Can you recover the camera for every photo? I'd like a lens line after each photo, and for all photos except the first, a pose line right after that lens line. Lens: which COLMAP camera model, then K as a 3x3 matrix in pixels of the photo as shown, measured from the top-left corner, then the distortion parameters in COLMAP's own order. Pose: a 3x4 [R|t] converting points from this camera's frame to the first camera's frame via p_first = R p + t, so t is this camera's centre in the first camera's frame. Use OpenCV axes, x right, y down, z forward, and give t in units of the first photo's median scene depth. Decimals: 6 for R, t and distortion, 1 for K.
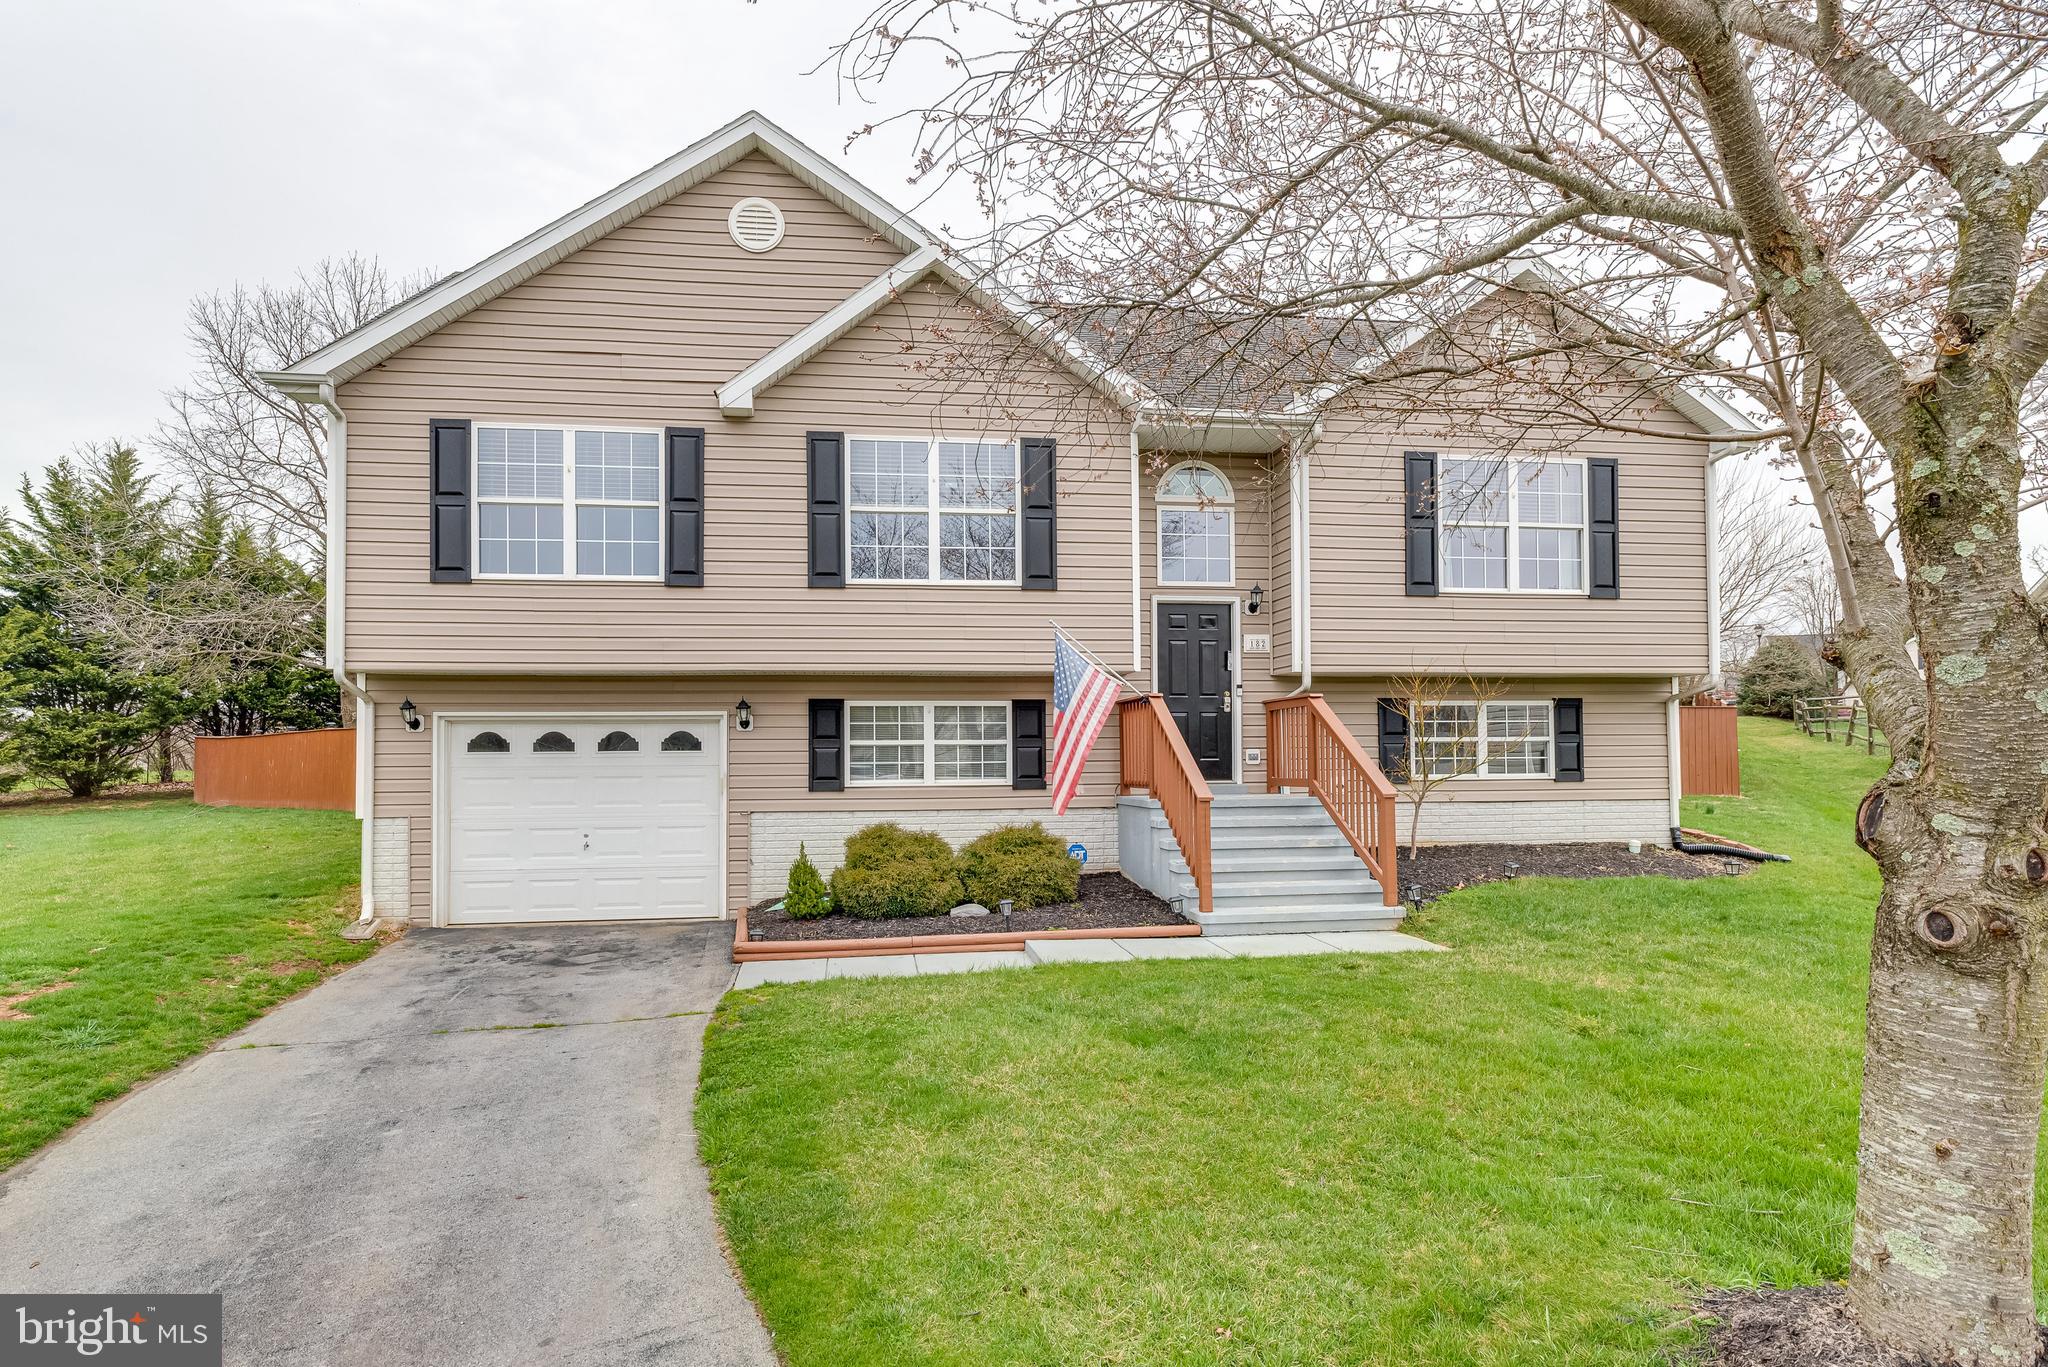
lens RADIAL K [[1239.8, 0, 938.0], [0, 1239.8, 725.1], [0, 0, 1]] dist [-0.000103, 0.000007]
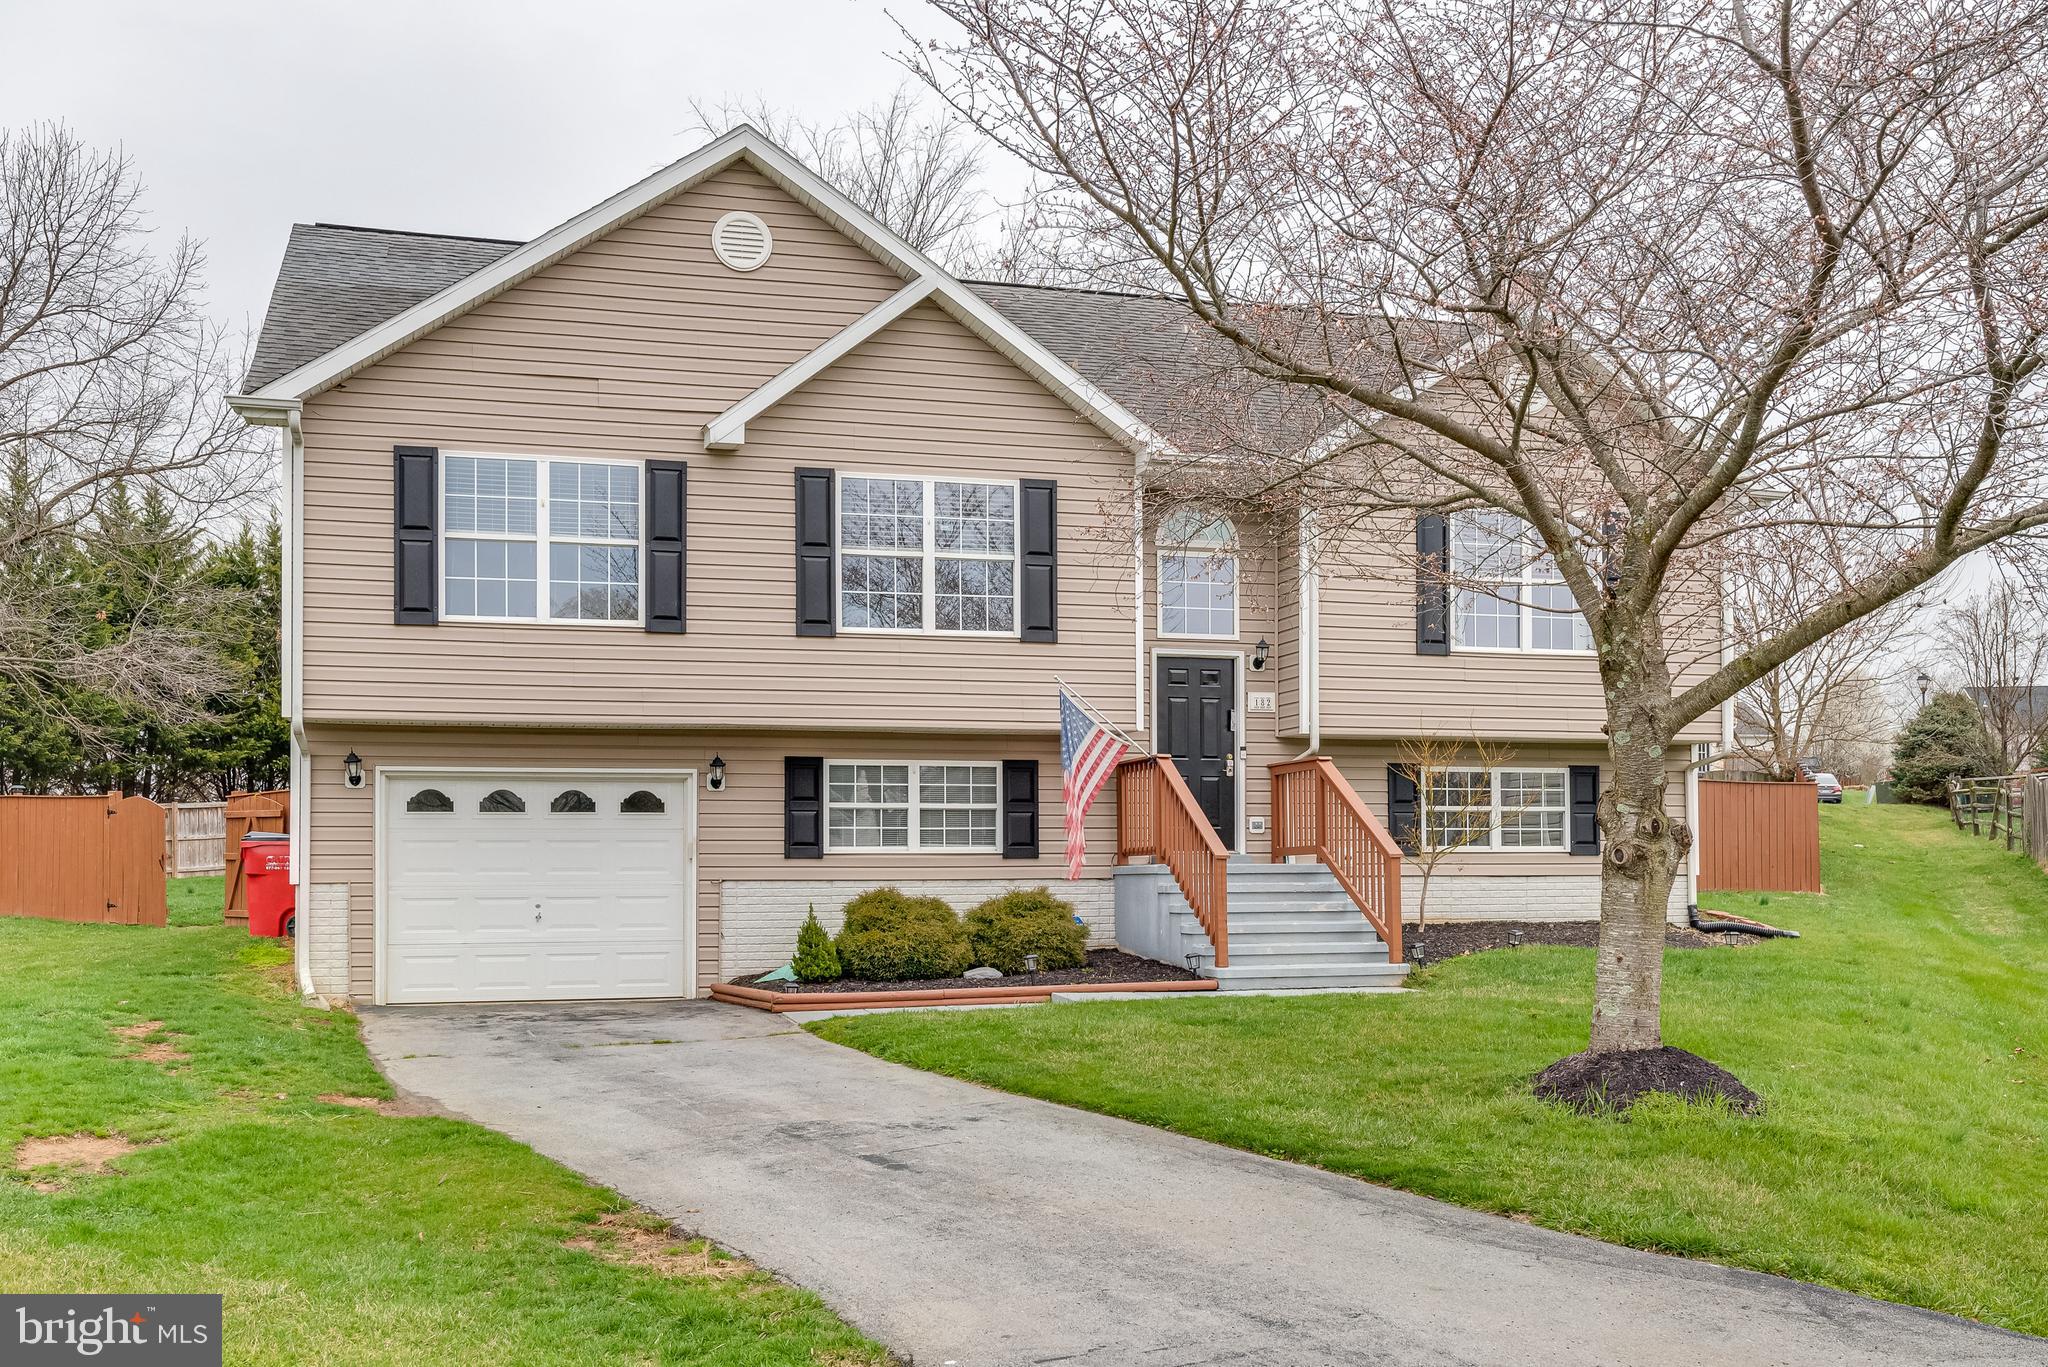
lens RADIAL K [[2497.6, 0, 928.9], [0, 2497.6, 830.1], [0, 0, 1]] dist [-0.005467, 0.000000]
pose [[0.988618, 0.006907, 0.150286, -0.283445], [-0.006813, 0.999976, -0.001139, 0.035196], [-0.150291, 0.000103, 0.988642, -0.850582]]
